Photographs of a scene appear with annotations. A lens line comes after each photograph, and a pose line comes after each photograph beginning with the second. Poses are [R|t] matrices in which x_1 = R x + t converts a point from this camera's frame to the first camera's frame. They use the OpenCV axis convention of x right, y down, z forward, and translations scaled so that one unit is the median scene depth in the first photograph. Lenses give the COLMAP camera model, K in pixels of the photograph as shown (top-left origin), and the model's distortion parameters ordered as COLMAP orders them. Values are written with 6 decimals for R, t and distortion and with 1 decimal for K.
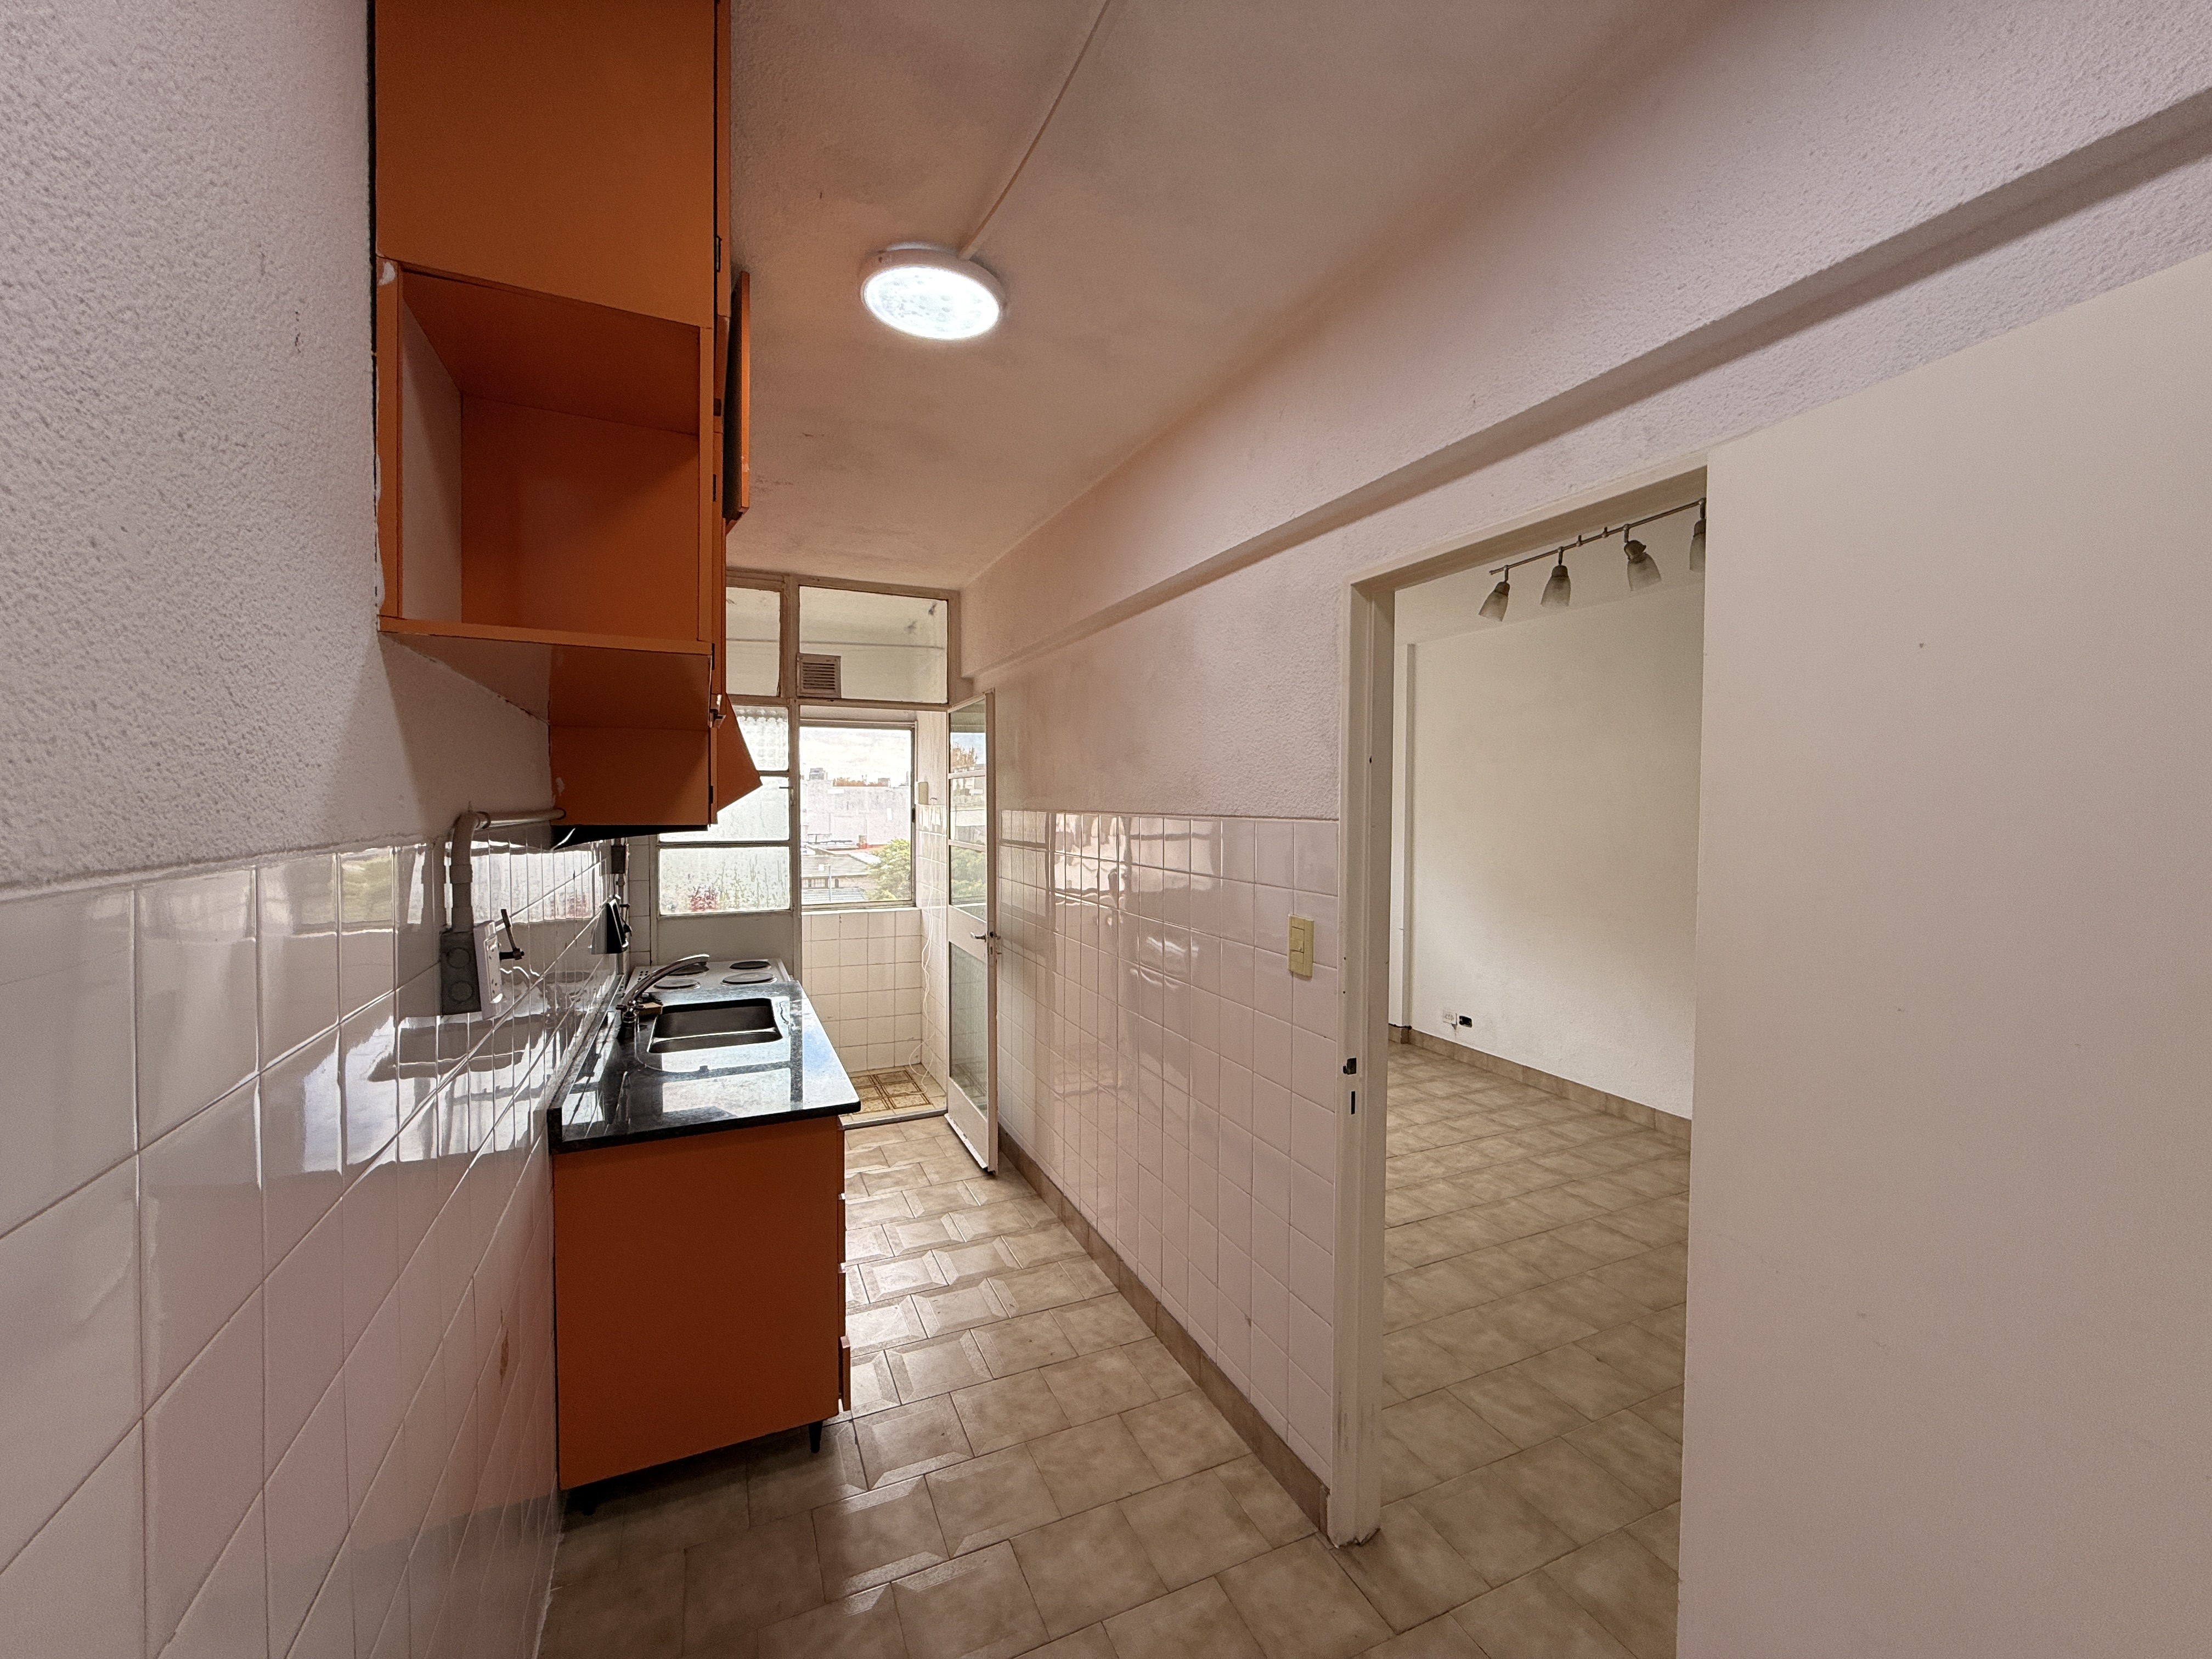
lens RADIAL K [[877.5, 0, 1103.1], [0, 877.5, 826.6], [0, 0, 1]] dist [0.003373, 0.000259]
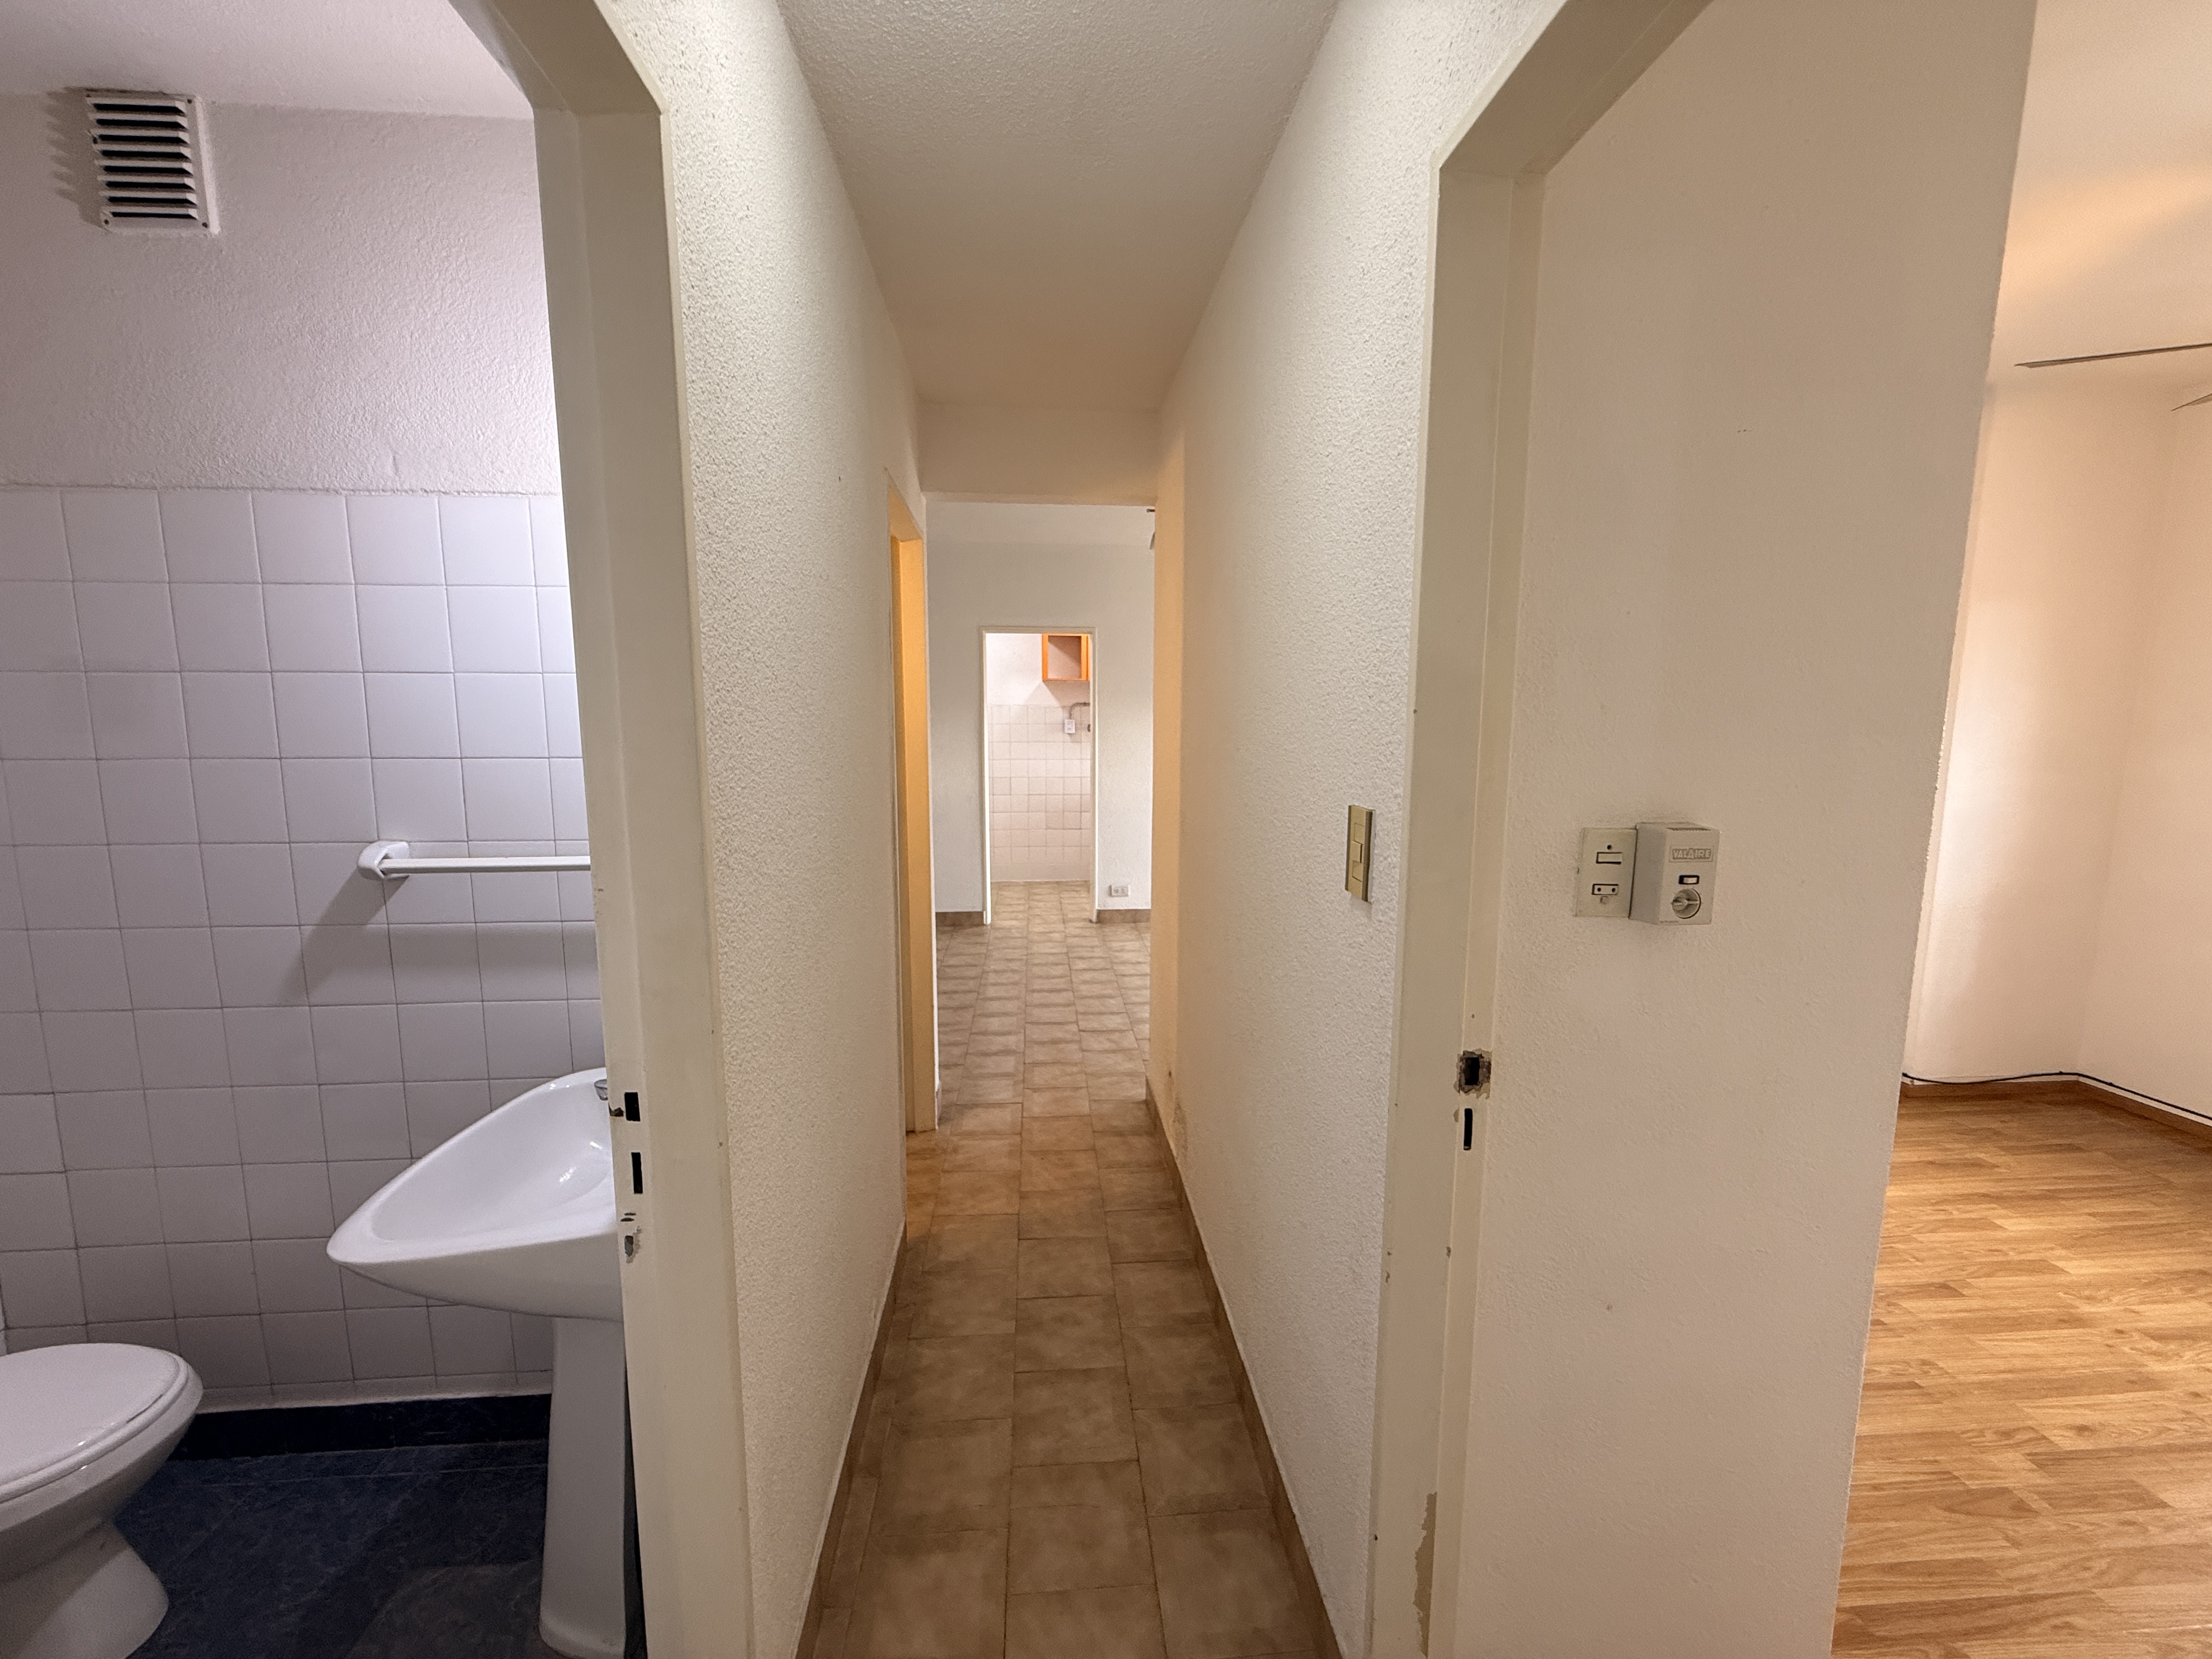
lens RADIAL K [[874.6, 0, 1100.2], [0, 874.6, 829.2], [0, 0, 1]] dist [-0.000369, 0.000283]
pose [[-0.342379, 0.112187, -0.932840, 1.538142], [-0.030917, 0.990963, 0.130524, 0.016858], [0.939053, 0.073530, -0.335816, 0.978448]]
